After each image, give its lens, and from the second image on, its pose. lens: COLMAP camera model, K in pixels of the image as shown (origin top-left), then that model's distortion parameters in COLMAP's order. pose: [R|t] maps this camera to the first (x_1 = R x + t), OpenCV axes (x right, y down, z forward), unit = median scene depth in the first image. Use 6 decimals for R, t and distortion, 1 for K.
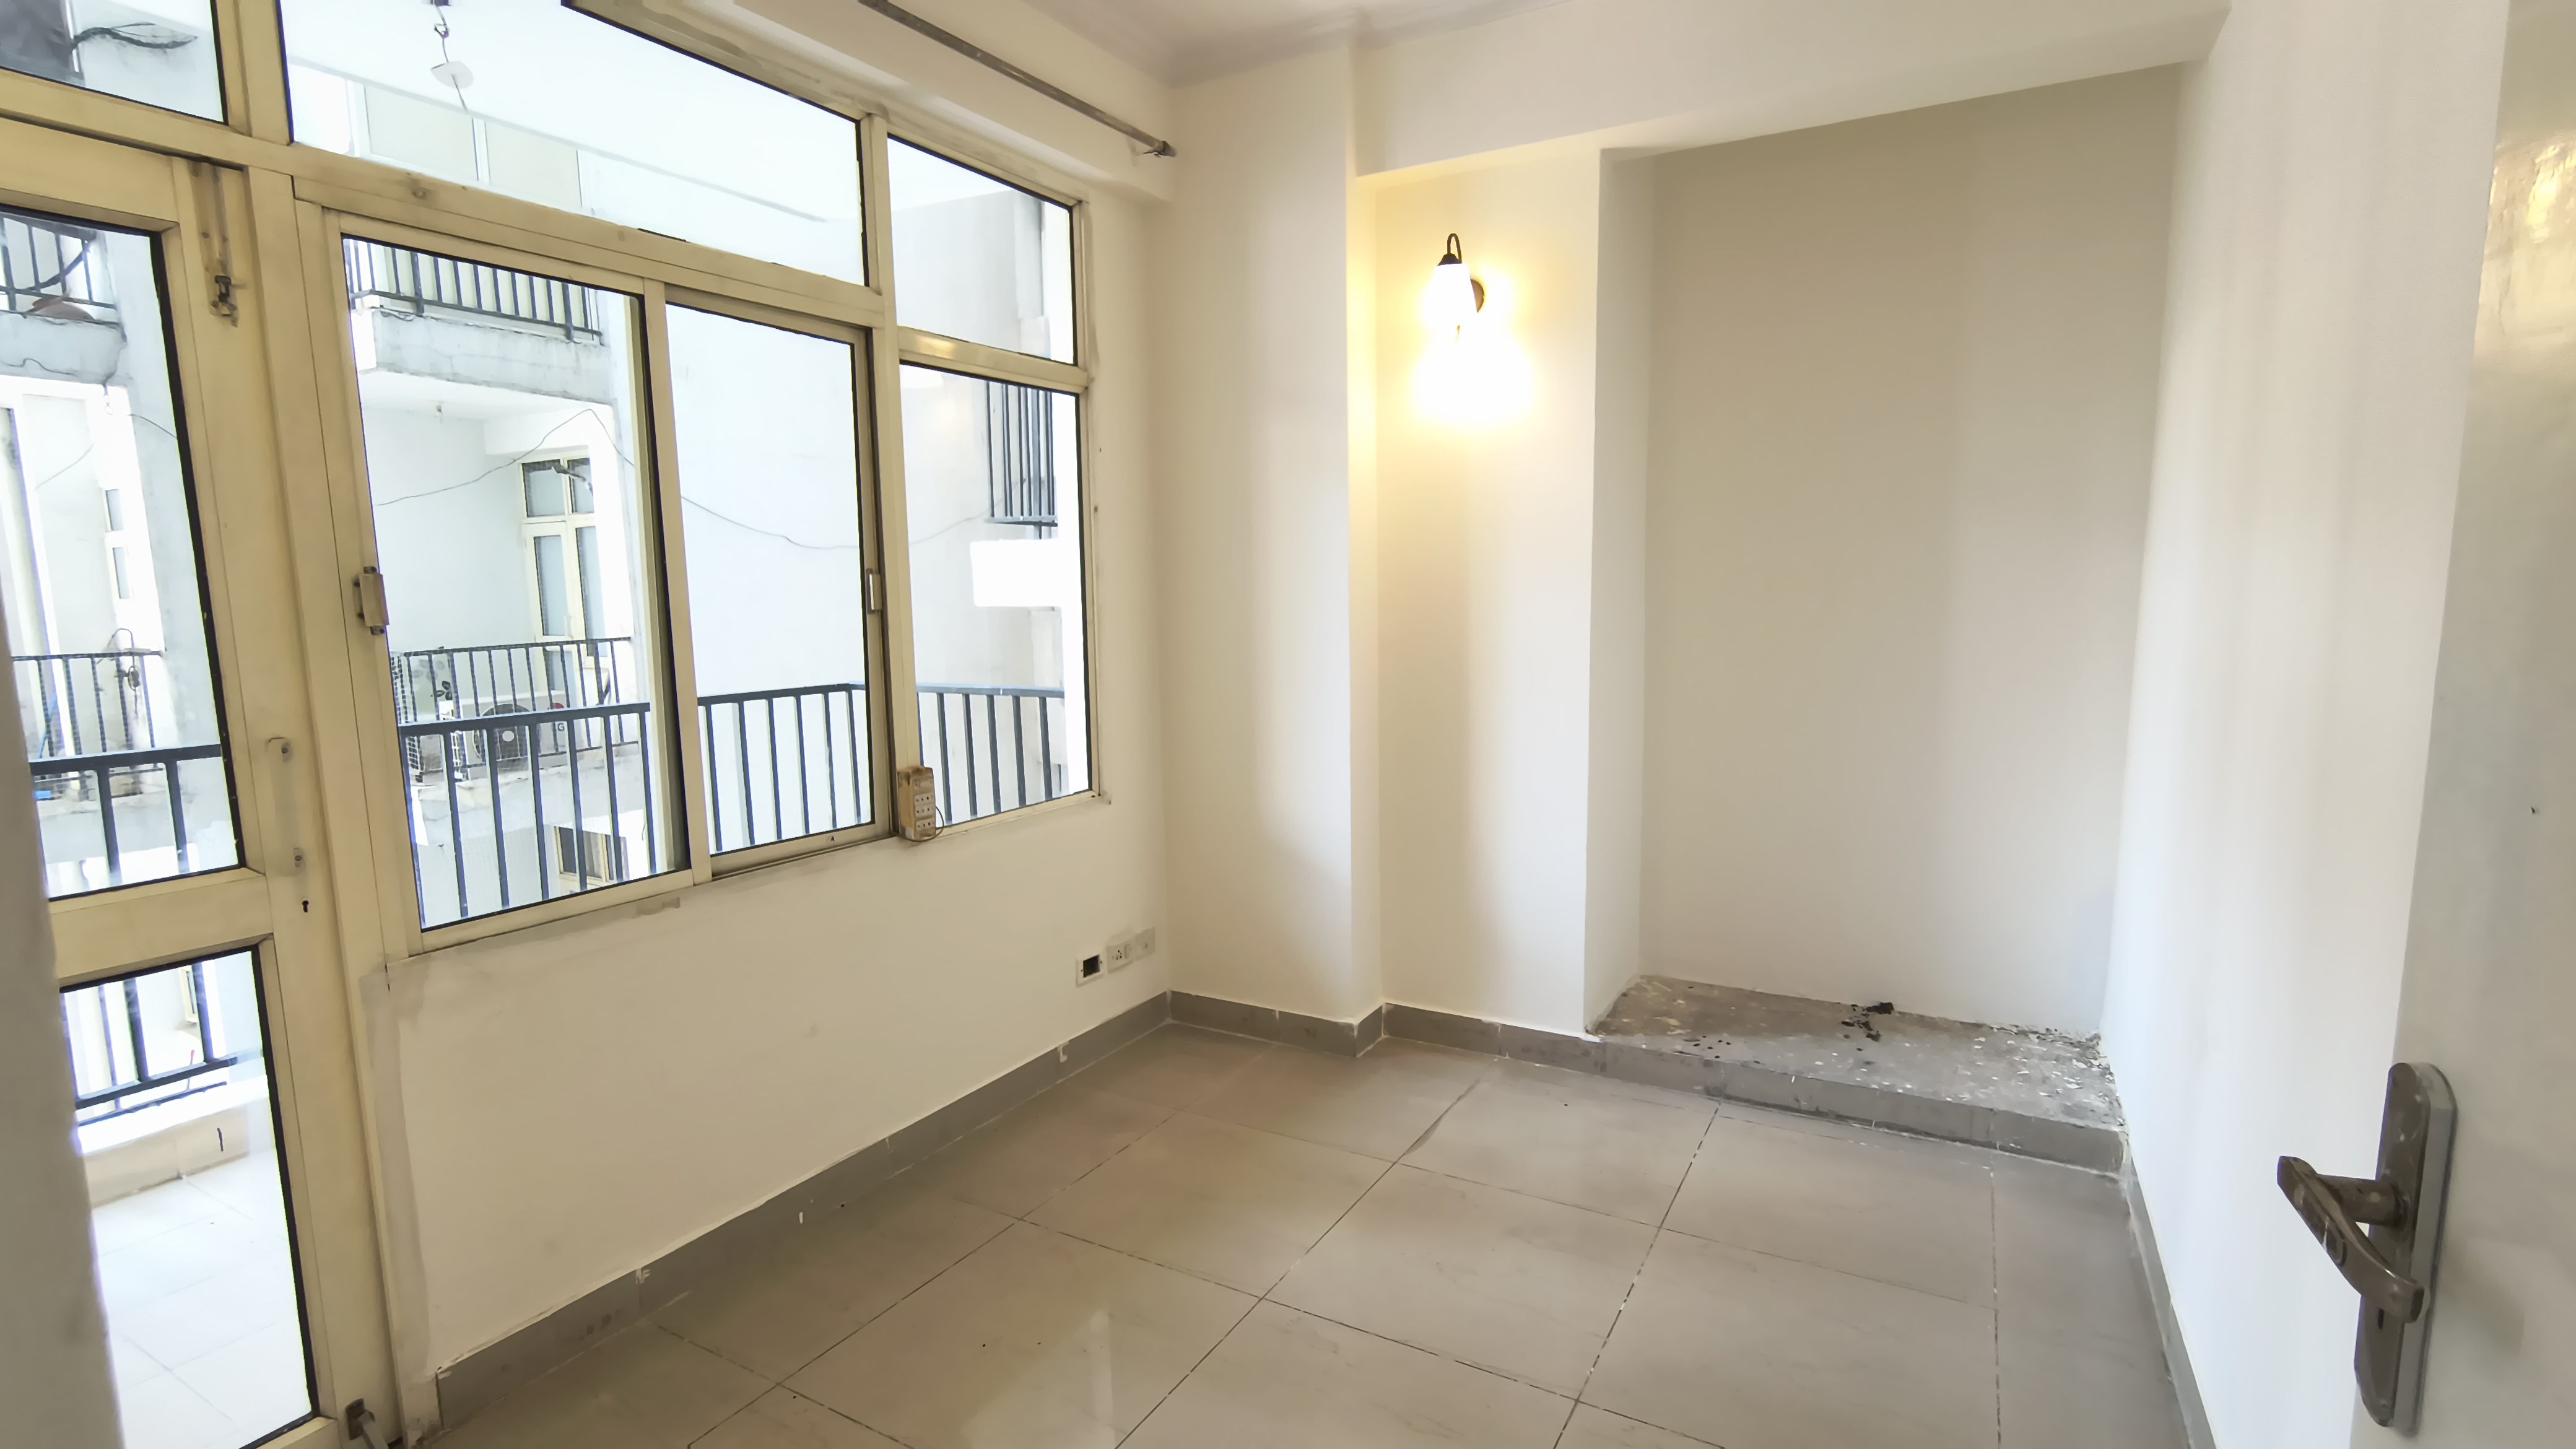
lens RADIAL K [[1209.7, 0, 1291.2], [0, 1209.7, 739.5], [0, 0, 1]] dist [-0.001605, 0.000994]
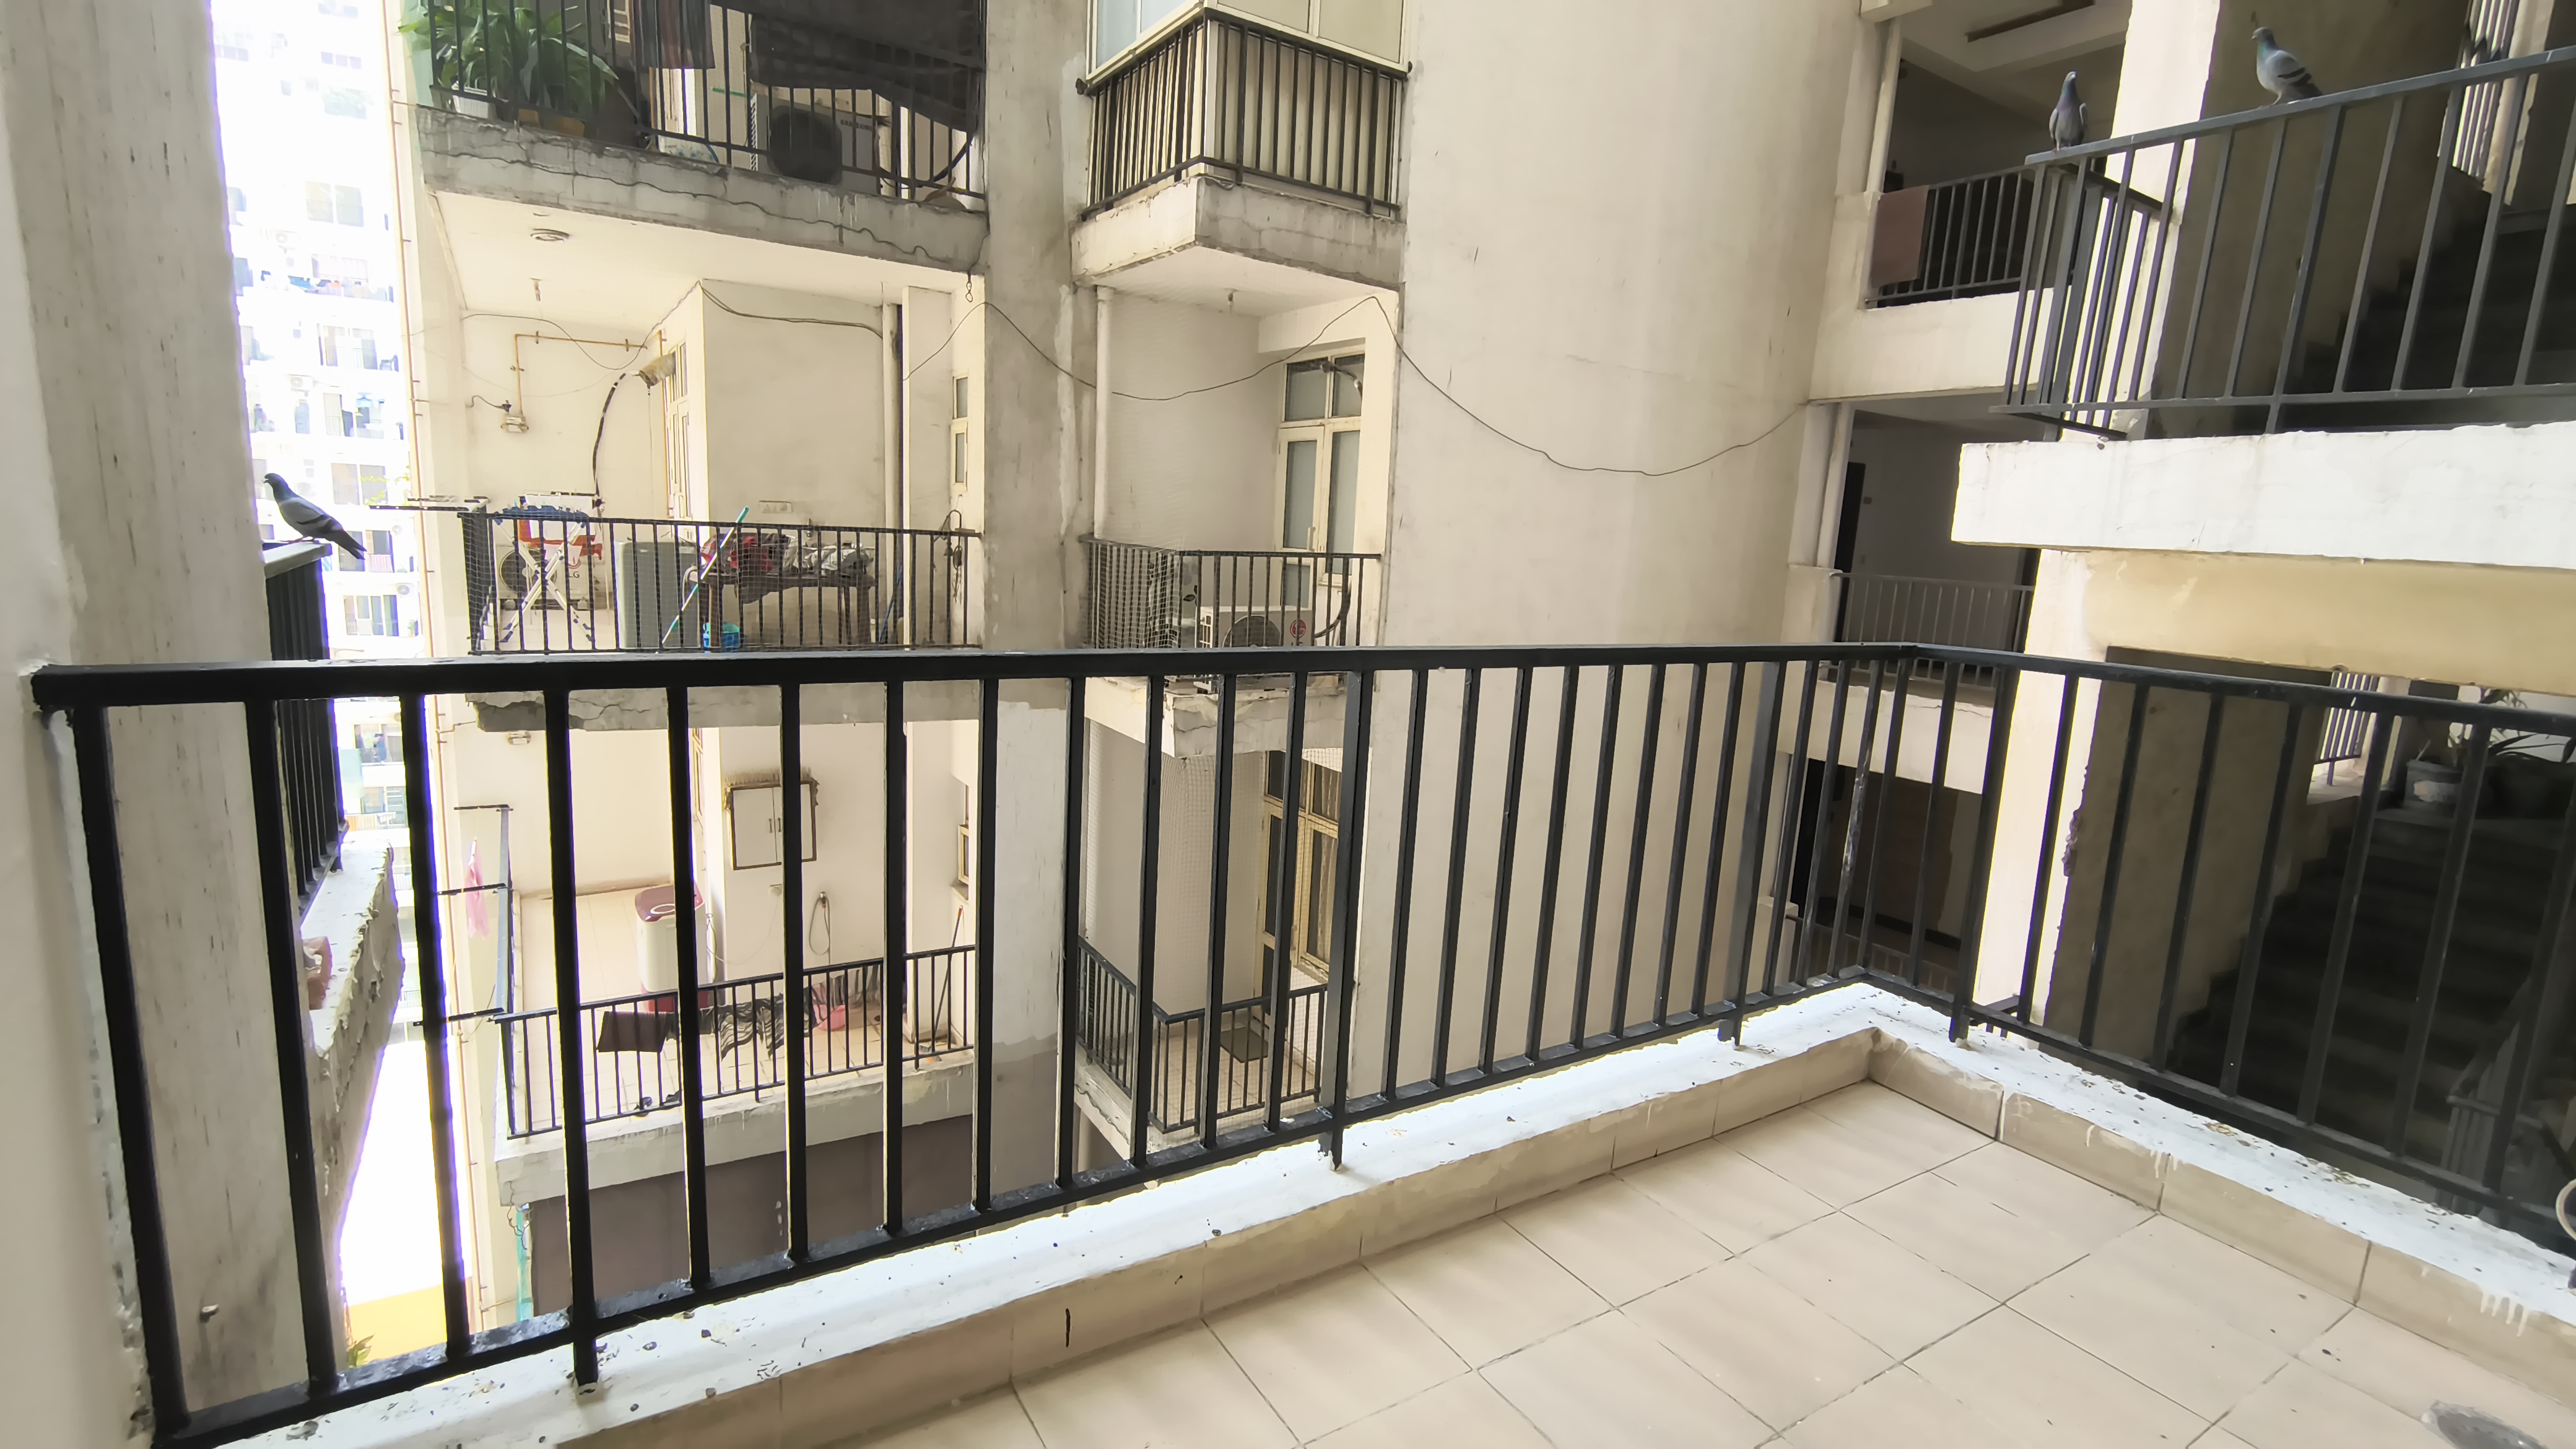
lens RADIAL K [[1209.7, 0, 1291.2], [0, 1209.7, 739.5], [0, 0, 1]] dist [-0.001605, 0.000994]
pose [[0.878812, 0.145593, -0.454415, -0.188067], [-0.127579, 0.989337, 0.070252, -0.003855], [0.459797, -0.003764, 0.888016, 0.183827]]
